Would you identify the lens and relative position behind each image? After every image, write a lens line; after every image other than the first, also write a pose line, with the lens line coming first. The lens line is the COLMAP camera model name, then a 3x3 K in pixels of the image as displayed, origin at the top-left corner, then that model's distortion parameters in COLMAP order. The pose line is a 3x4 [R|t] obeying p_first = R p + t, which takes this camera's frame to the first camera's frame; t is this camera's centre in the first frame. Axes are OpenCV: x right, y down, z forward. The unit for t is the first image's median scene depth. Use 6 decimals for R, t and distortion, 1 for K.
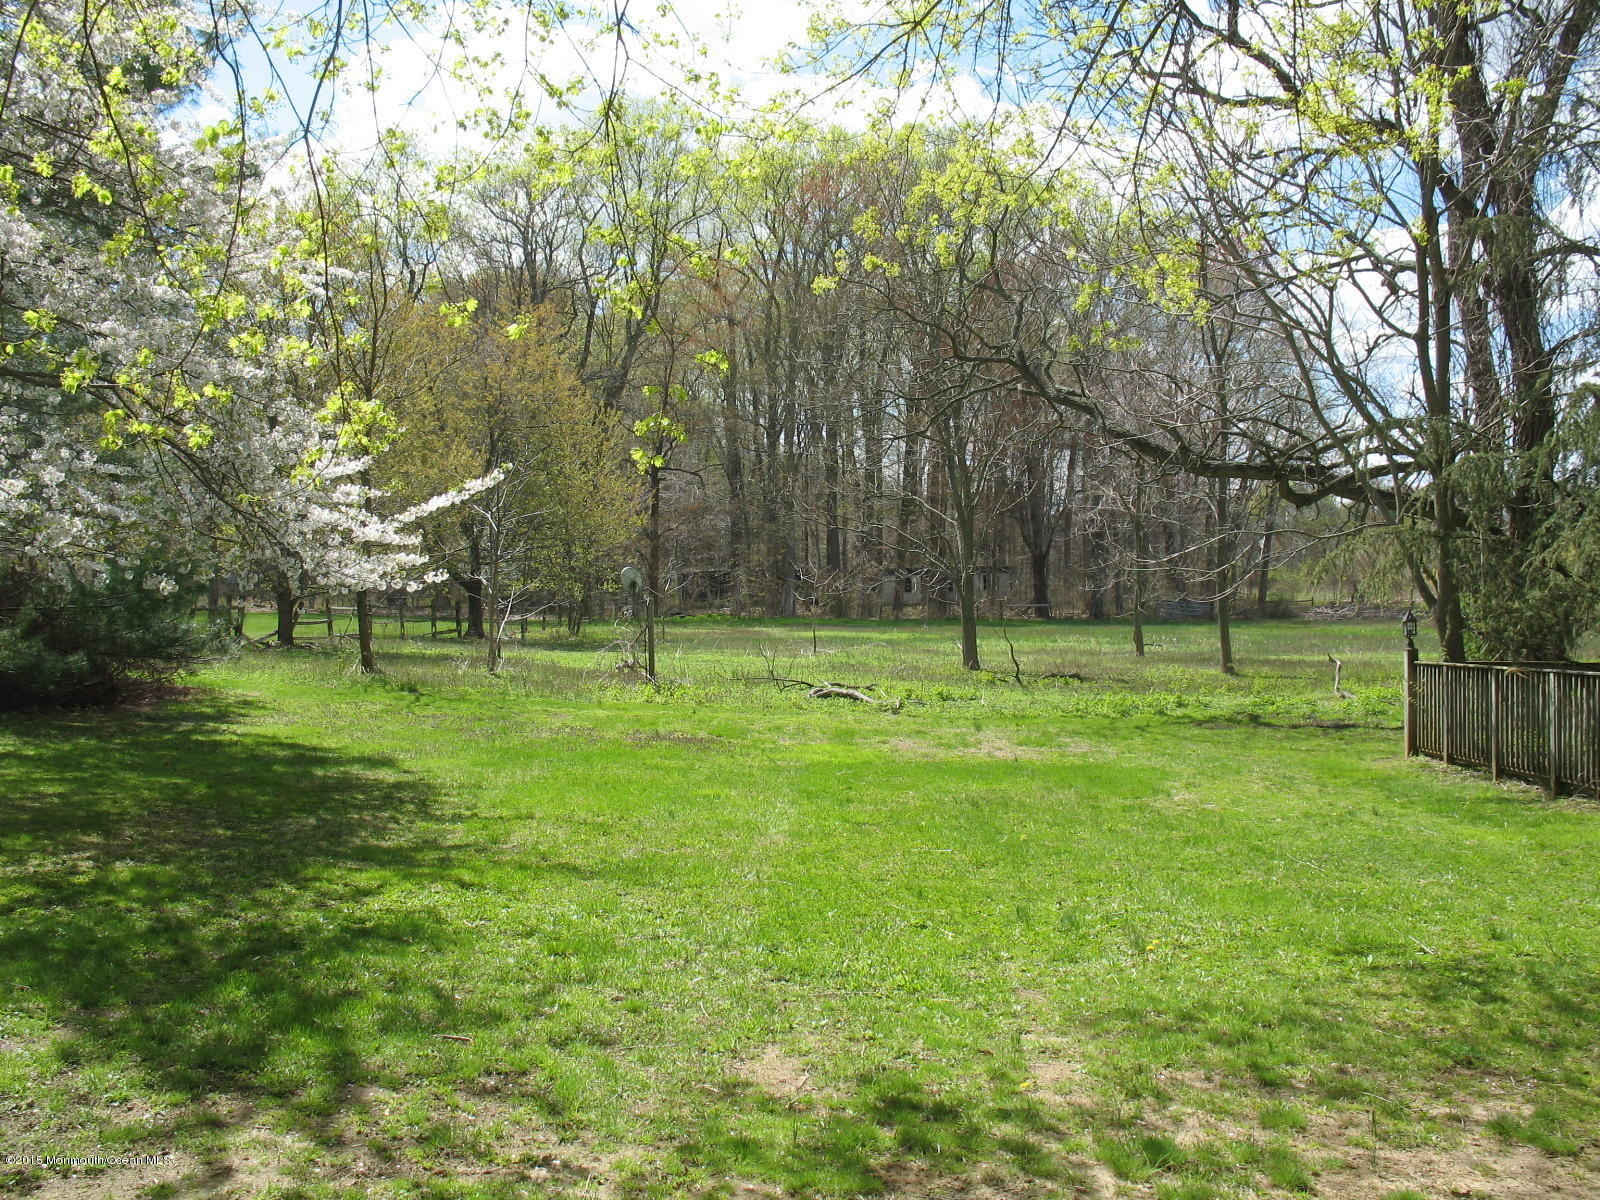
lens RADIAL K [[1628.9, 0, 790.1], [0, 1628.9, 600.1], [0, 0, 1]] dist [-0.181621, 0.000000]
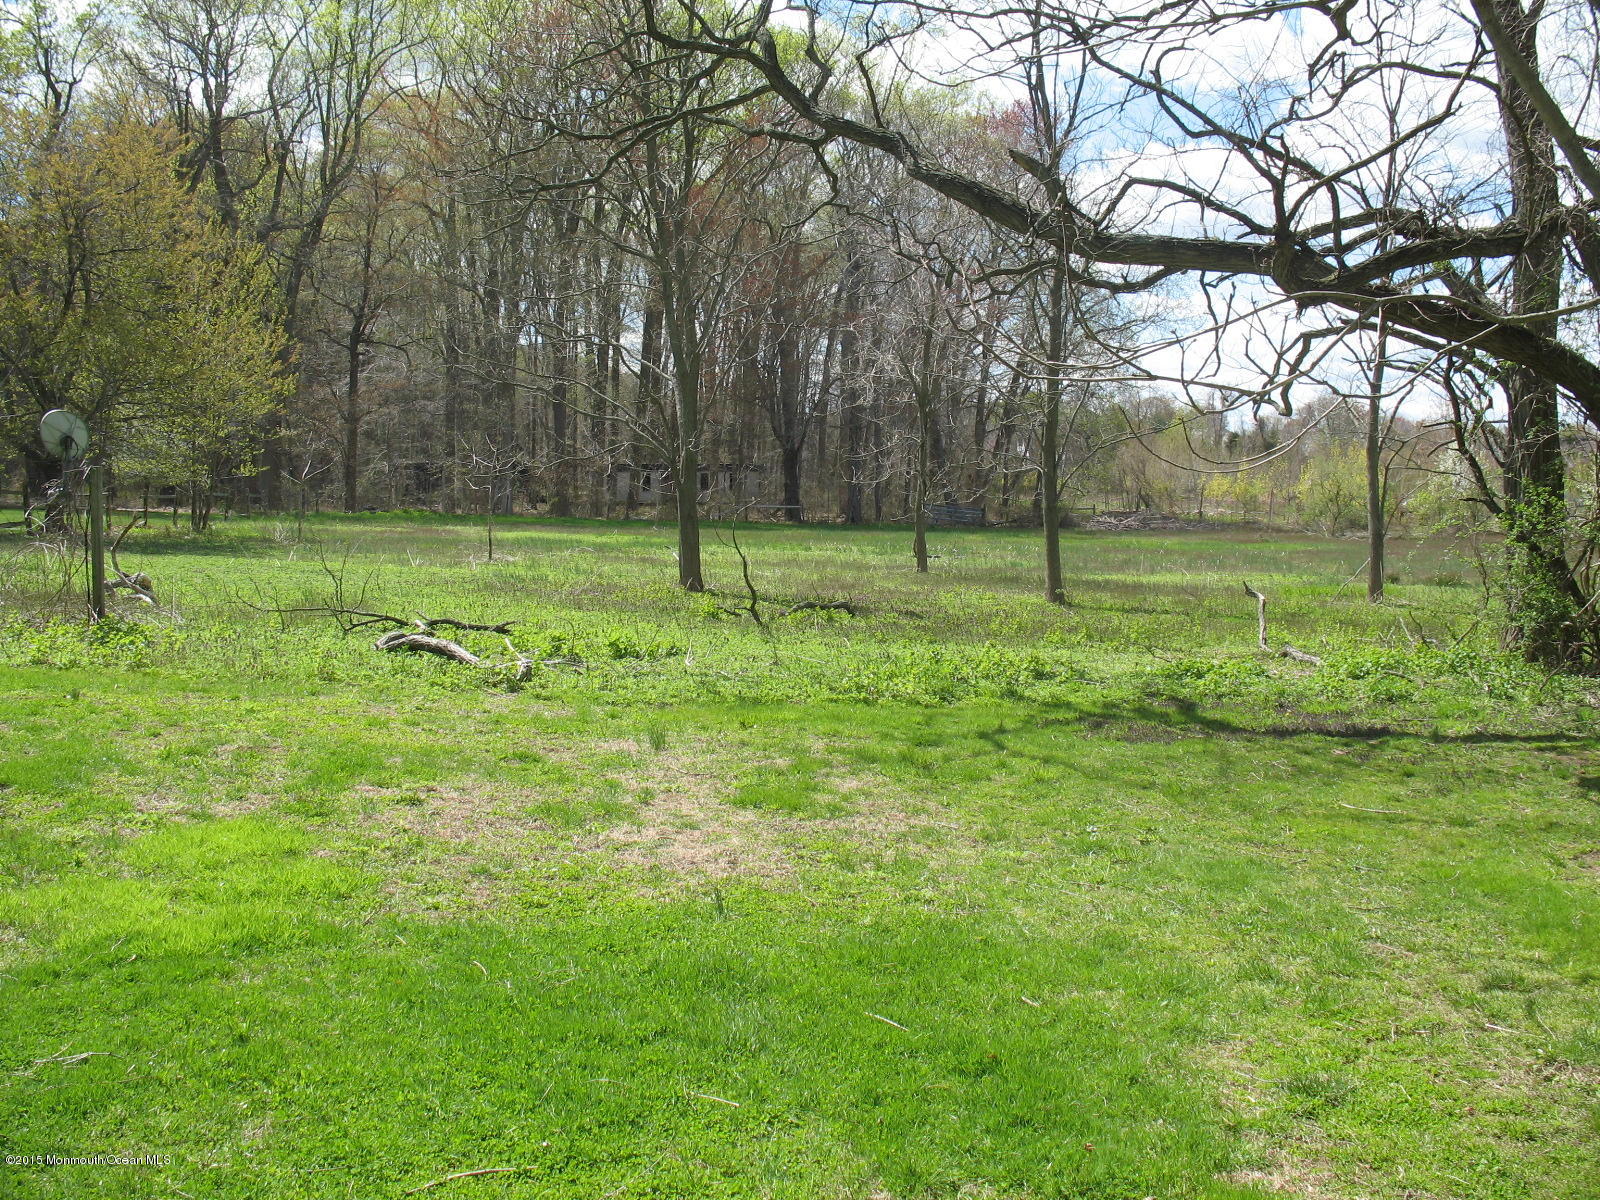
lens RADIAL K [[1628.9, 0, 807.2], [0, 1628.9, 600.1], [0, 0, 1]] dist [-0.181621, 0.000000]
pose [[0.986474, 0.011918, 0.163482, 0.041605], [-0.021716, 0.998064, 0.058277, 0.004784], [-0.162472, -0.061038, 0.984823, 0.272462]]
